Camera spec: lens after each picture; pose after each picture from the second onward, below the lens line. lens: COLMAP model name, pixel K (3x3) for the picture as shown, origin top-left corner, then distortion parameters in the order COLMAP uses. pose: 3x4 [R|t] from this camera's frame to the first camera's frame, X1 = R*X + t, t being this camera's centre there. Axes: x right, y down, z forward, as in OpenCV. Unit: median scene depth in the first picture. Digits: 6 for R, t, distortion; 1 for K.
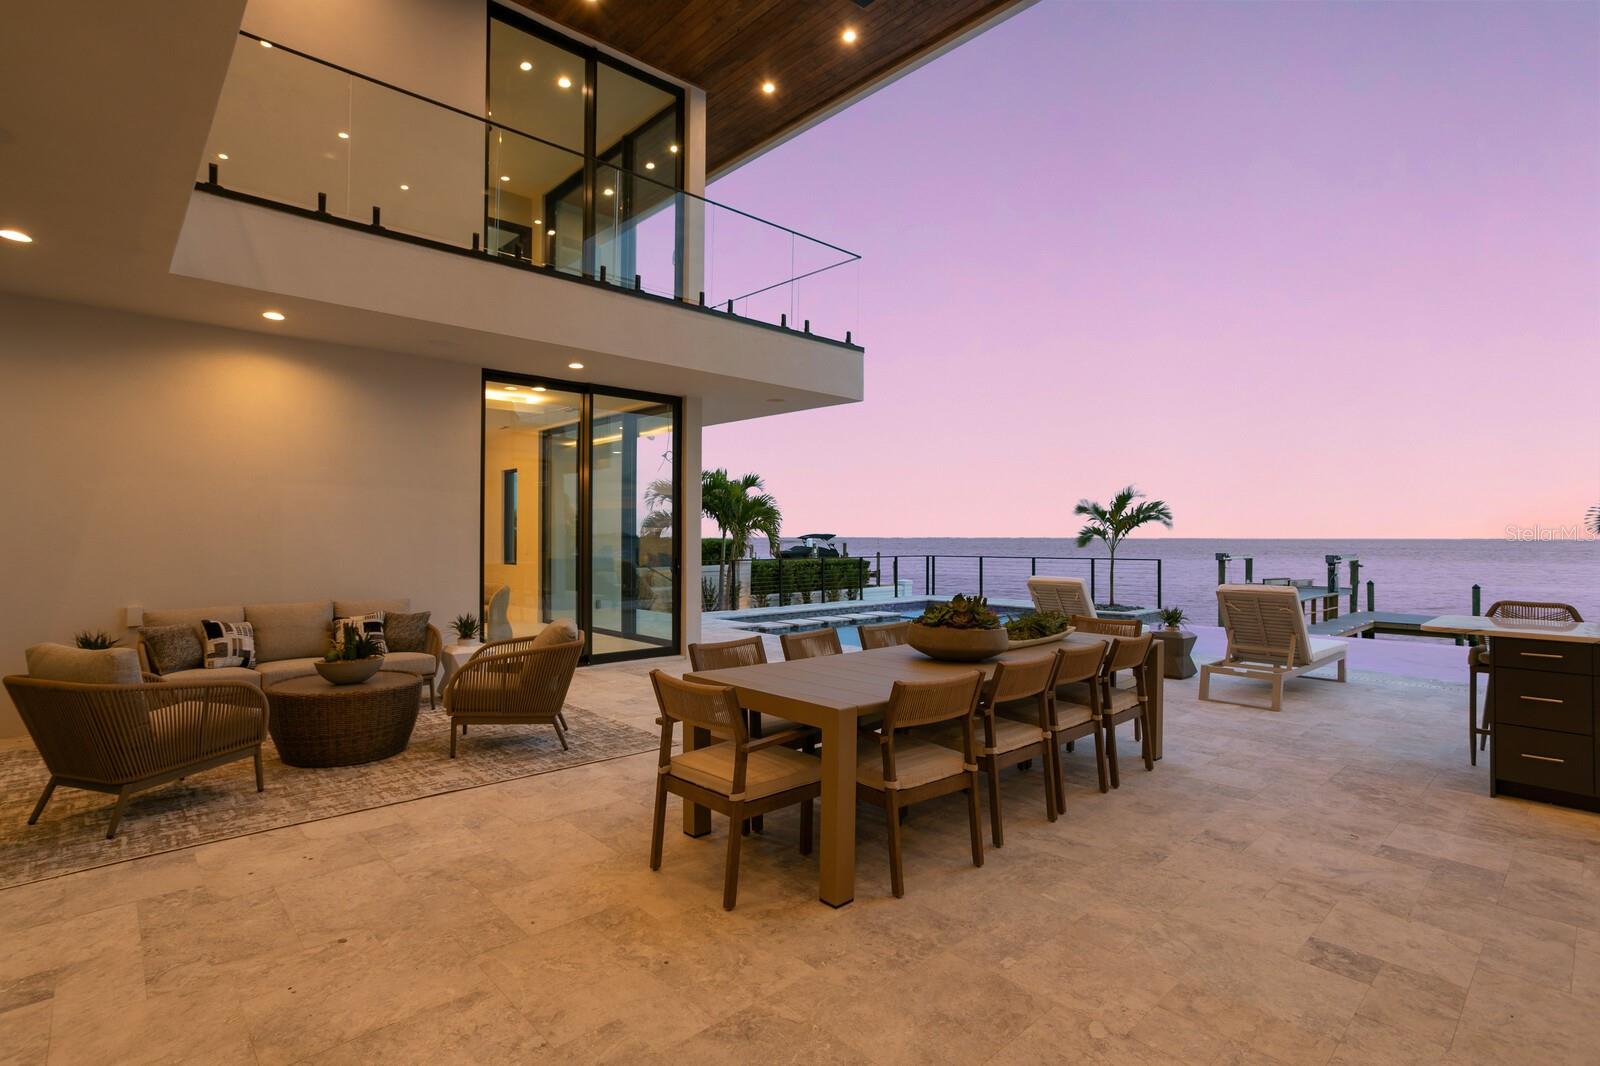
lens RADIAL K [[753.6, 0, 814.7], [0, 753.6, 537.2], [0, 0, 1]] dist [0.046016, 0.003144]
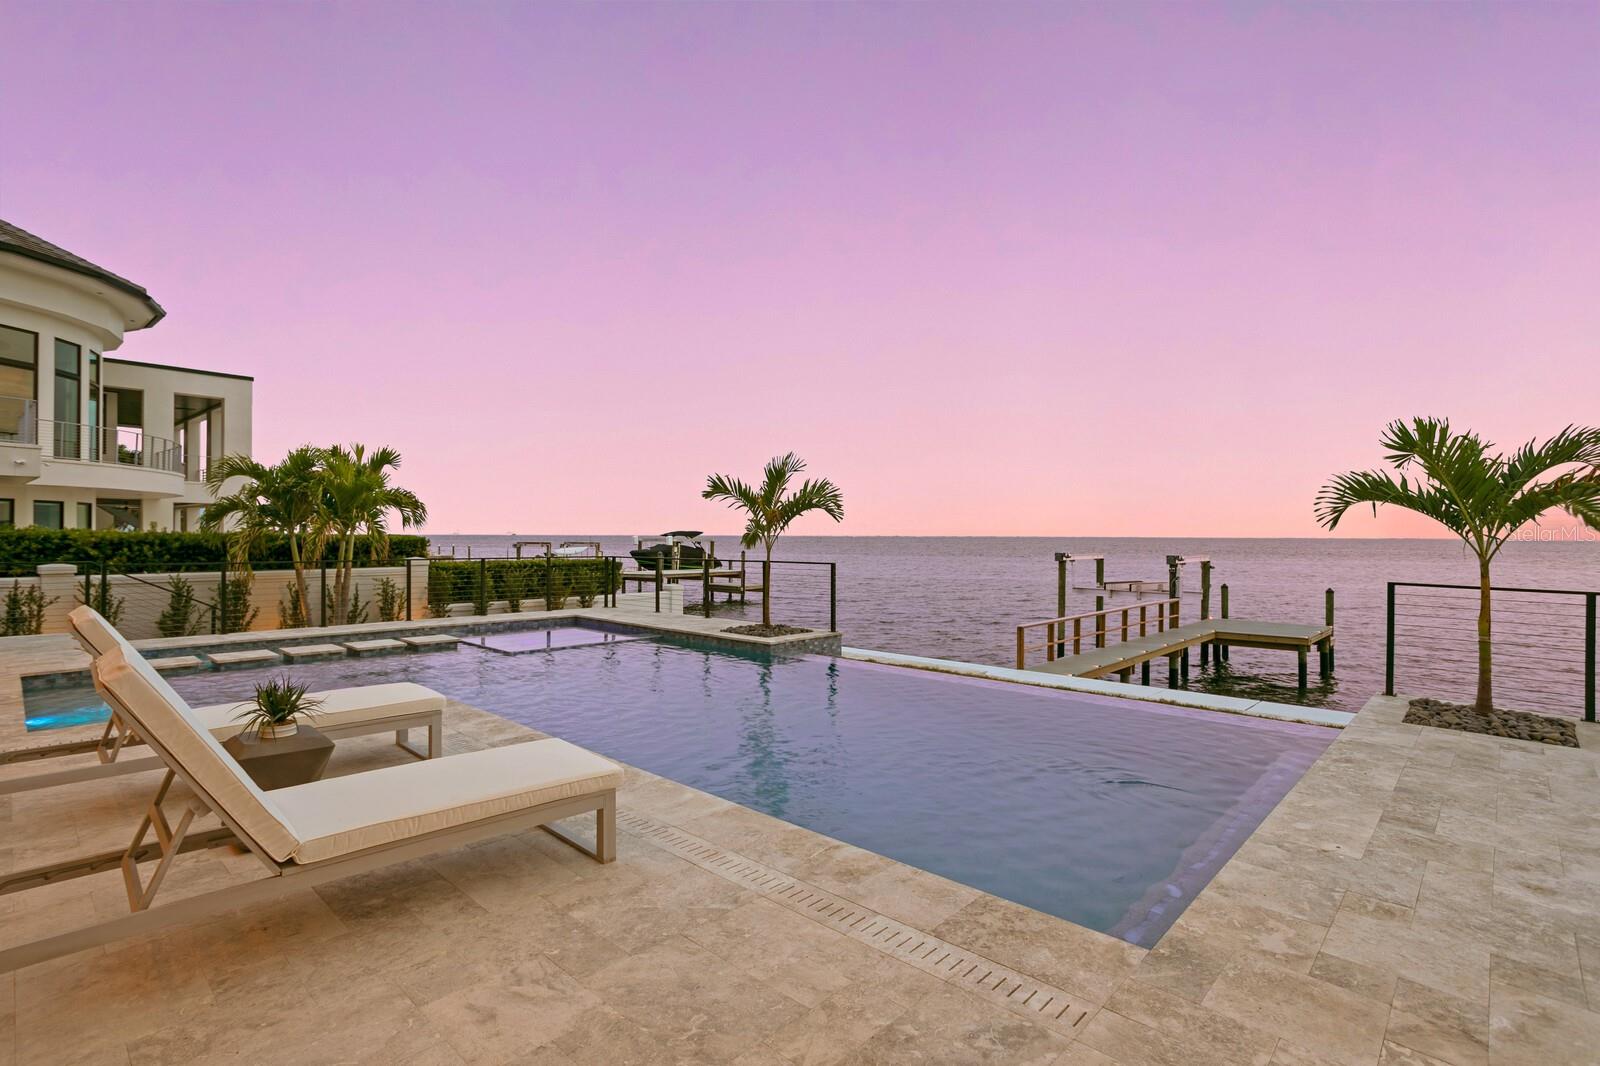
lens RADIAL K [[753.6, 0, 791.6], [0, 753.6, 543.2], [0, 0, 1]] dist [0.046016, 0.003144]
pose [[0.998687, 0.003902, 0.051080, 0.184580], [-0.004406, 0.999943, 0.009756, 0.002079], [-0.051039, -0.009968, 0.998647, 0.139285]]
